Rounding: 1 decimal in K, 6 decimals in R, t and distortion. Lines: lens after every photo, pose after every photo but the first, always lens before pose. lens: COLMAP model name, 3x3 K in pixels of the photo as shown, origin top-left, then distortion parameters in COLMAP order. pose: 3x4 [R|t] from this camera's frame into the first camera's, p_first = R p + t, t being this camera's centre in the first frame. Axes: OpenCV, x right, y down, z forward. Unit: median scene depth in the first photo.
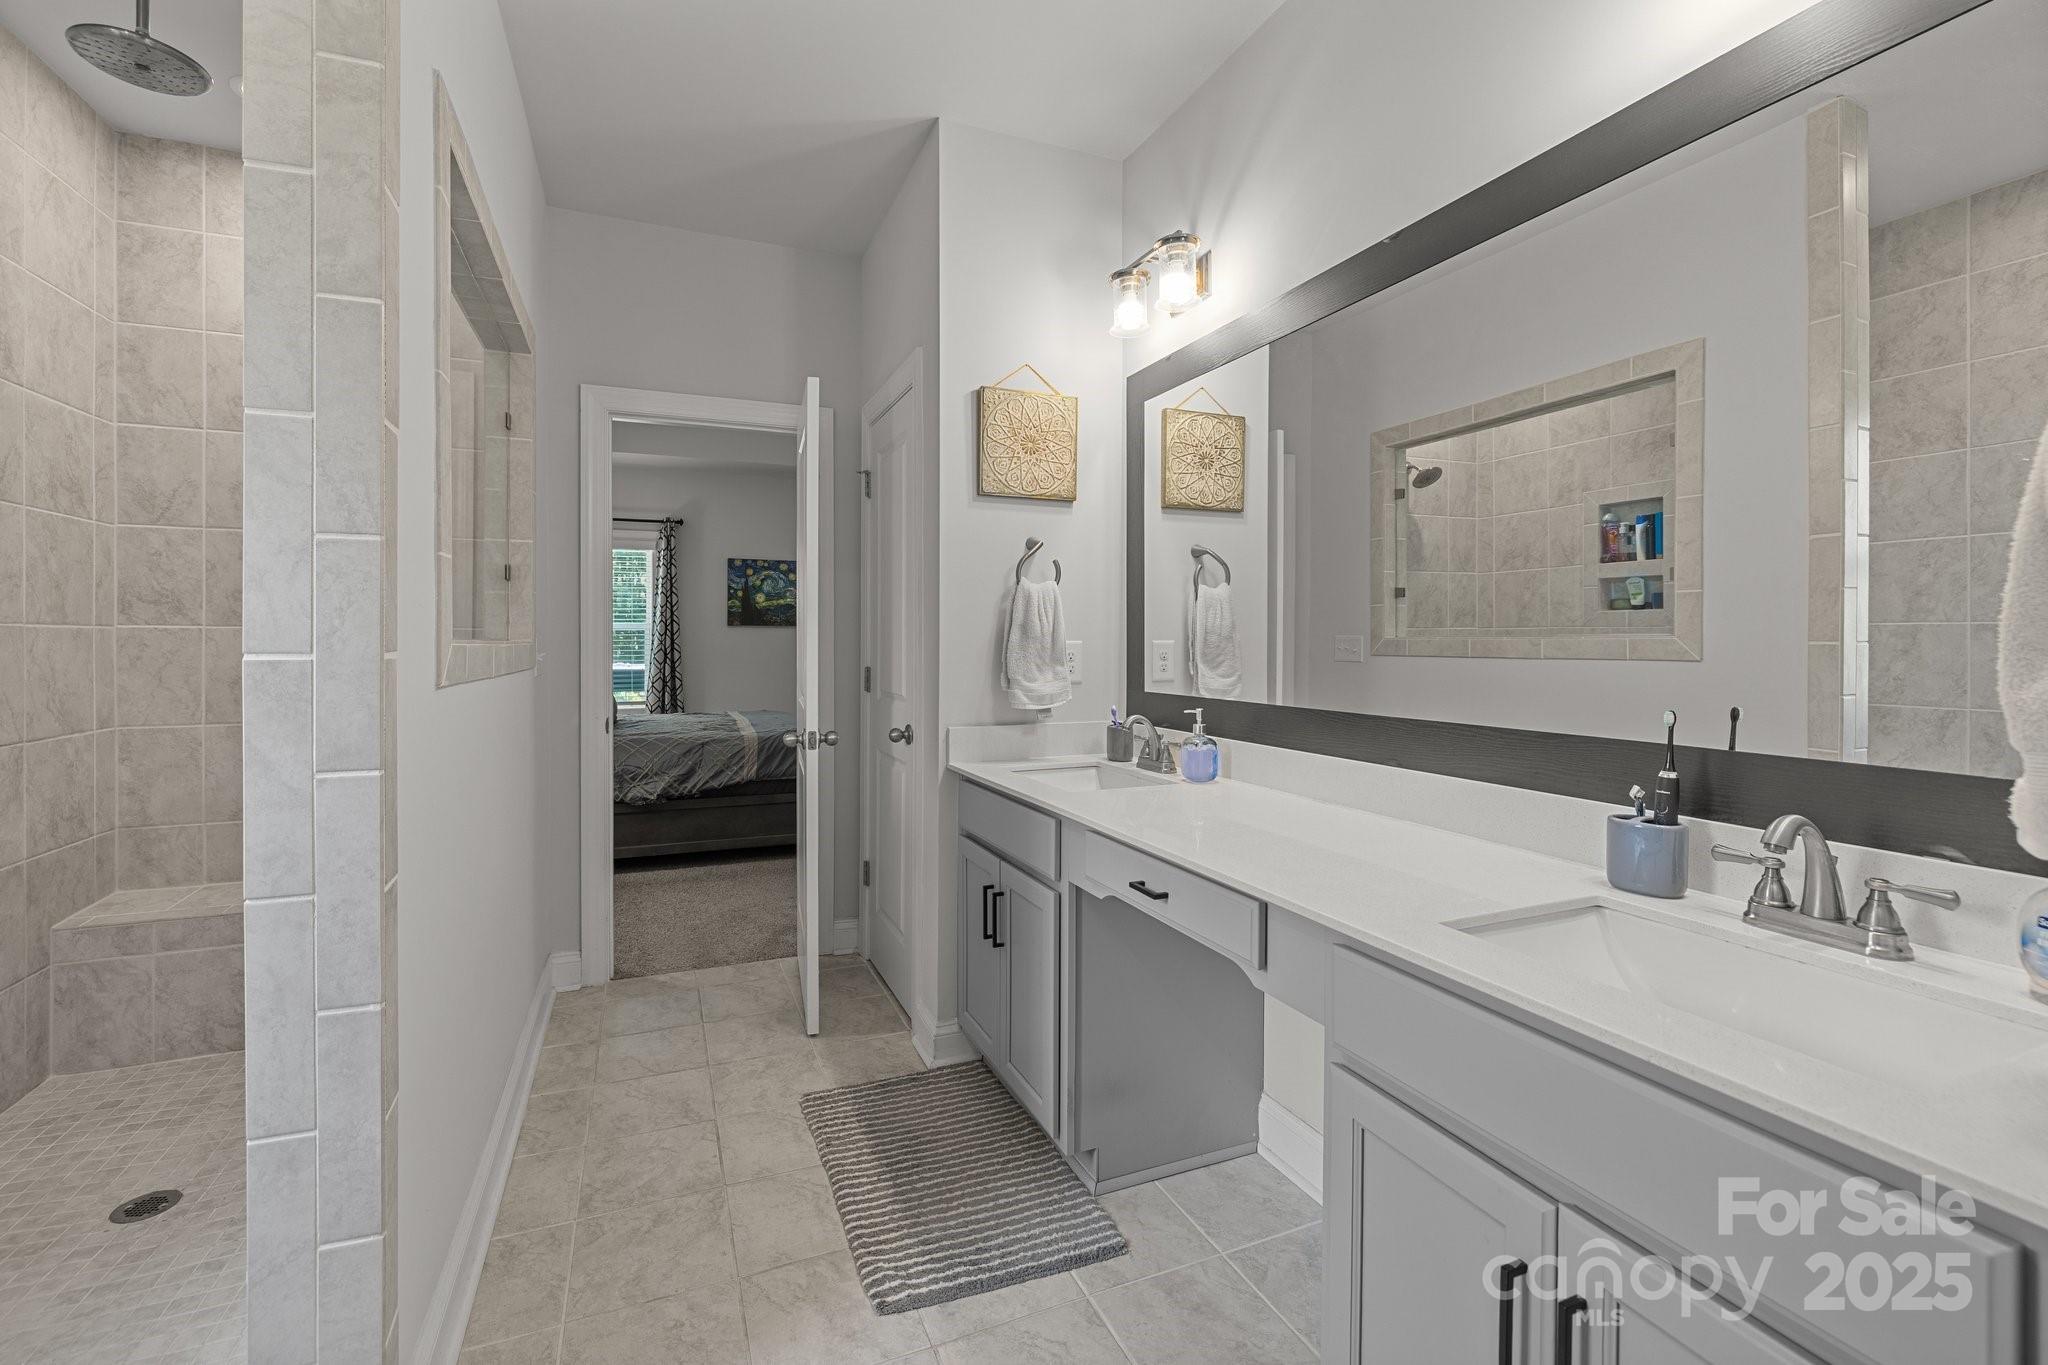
lens RADIAL K [[877.0, 0, 1009.4], [0, 877.0, 646.1], [0, 0, 1]] dist [-0.000963, -0.000310]
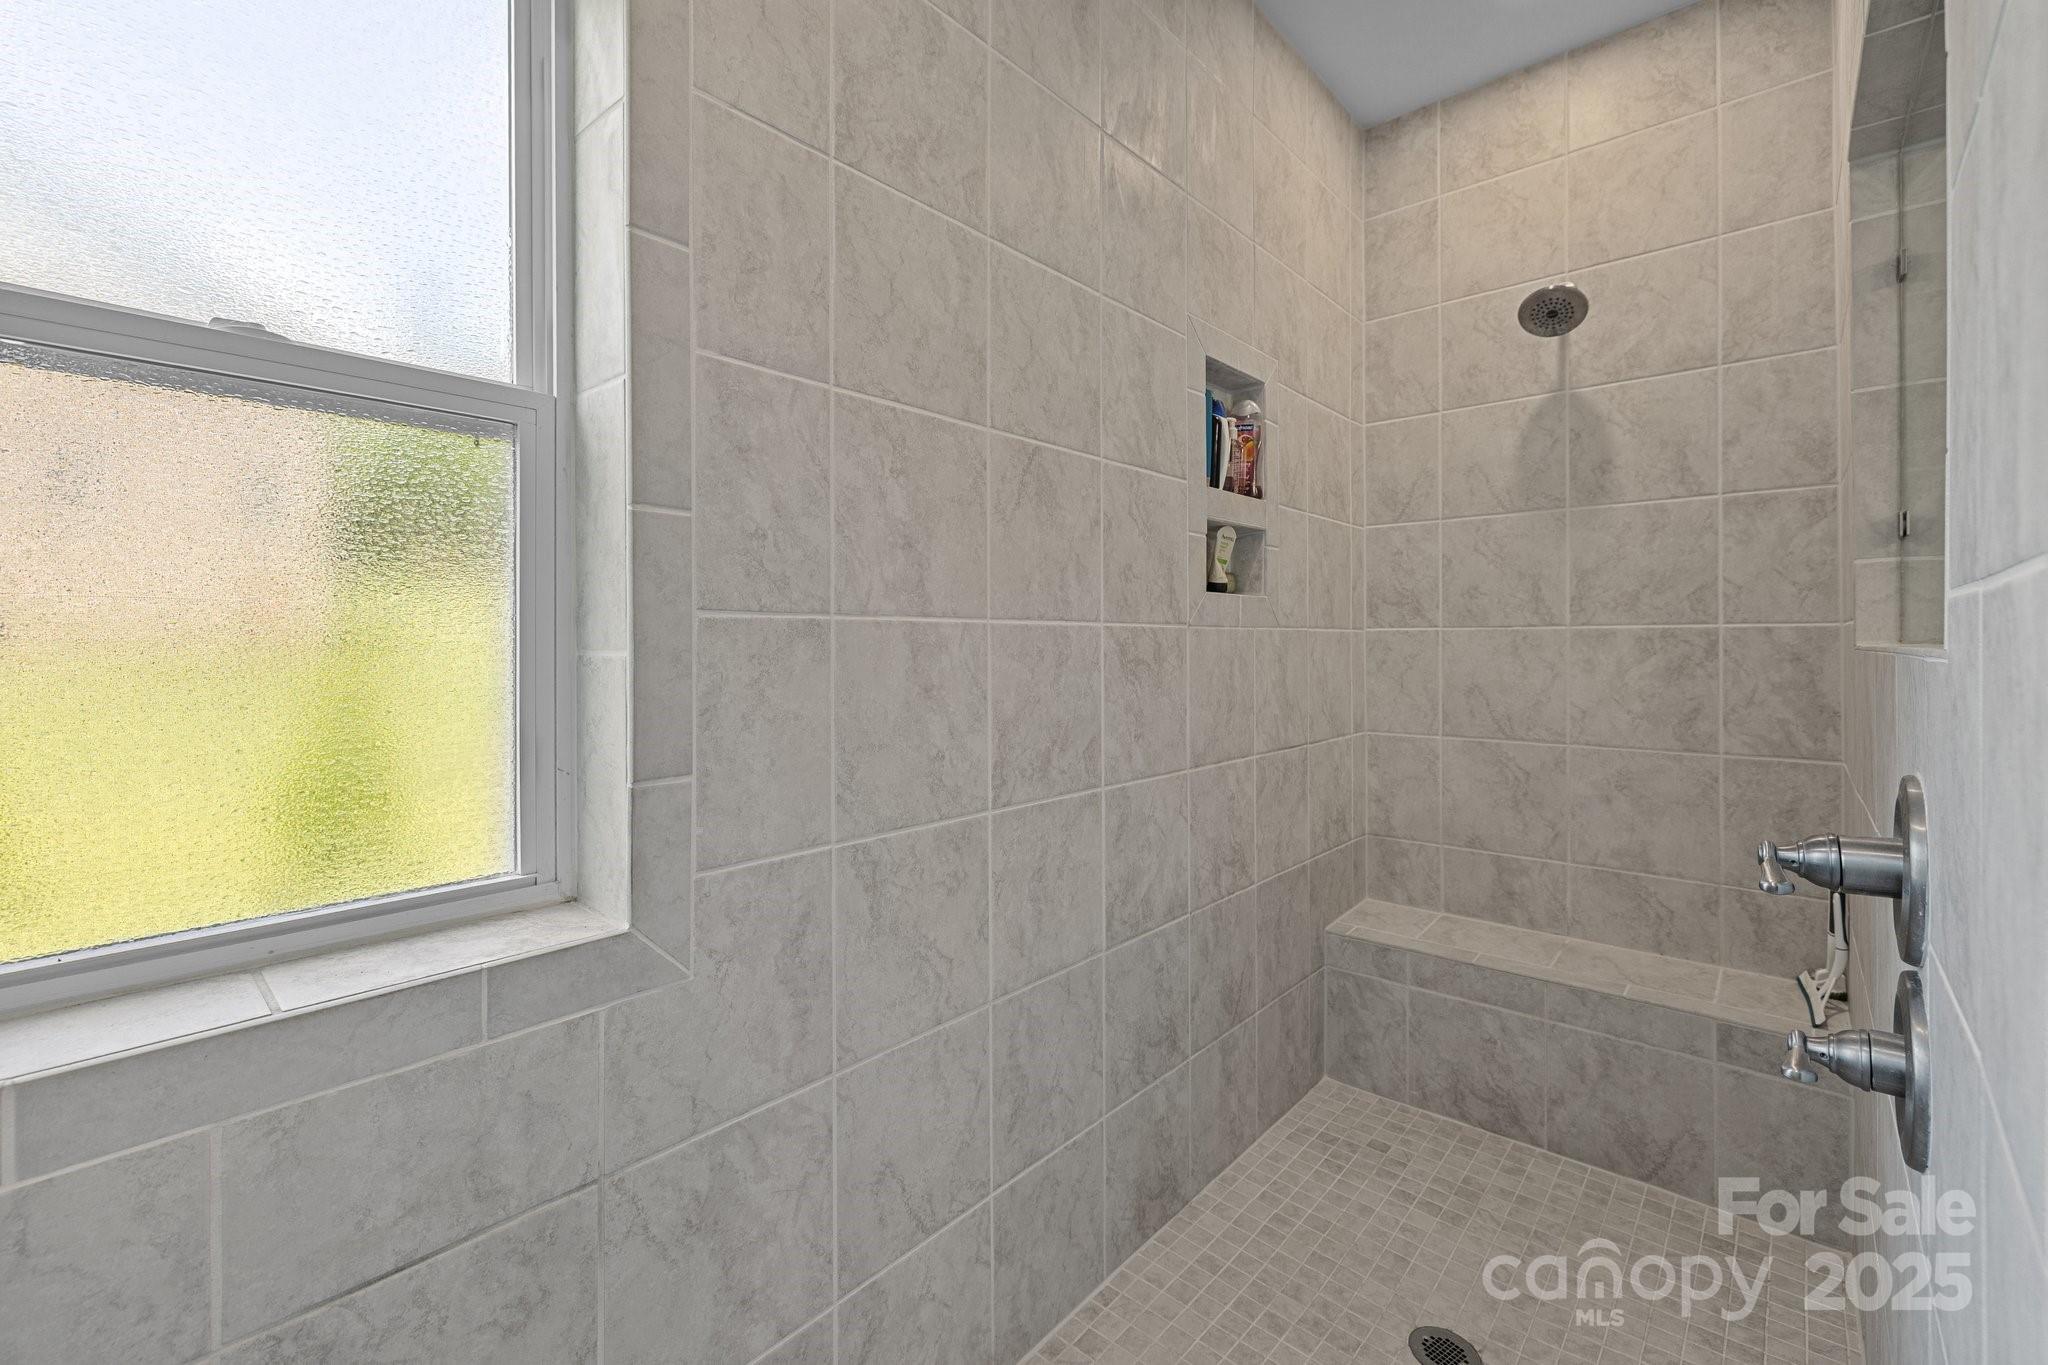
lens RADIAL K [[877.0, 0, 1034.0], [0, 877.0, 647.8], [0, 0, 1]] dist [-0.000963, -0.000310]
pose [[0.463897, -0.002416, -0.885886, -0.324411], [0.001630, 0.999997, -0.001874, -0.001121], [0.885888, -0.000575, 0.463899, 0.214156]]
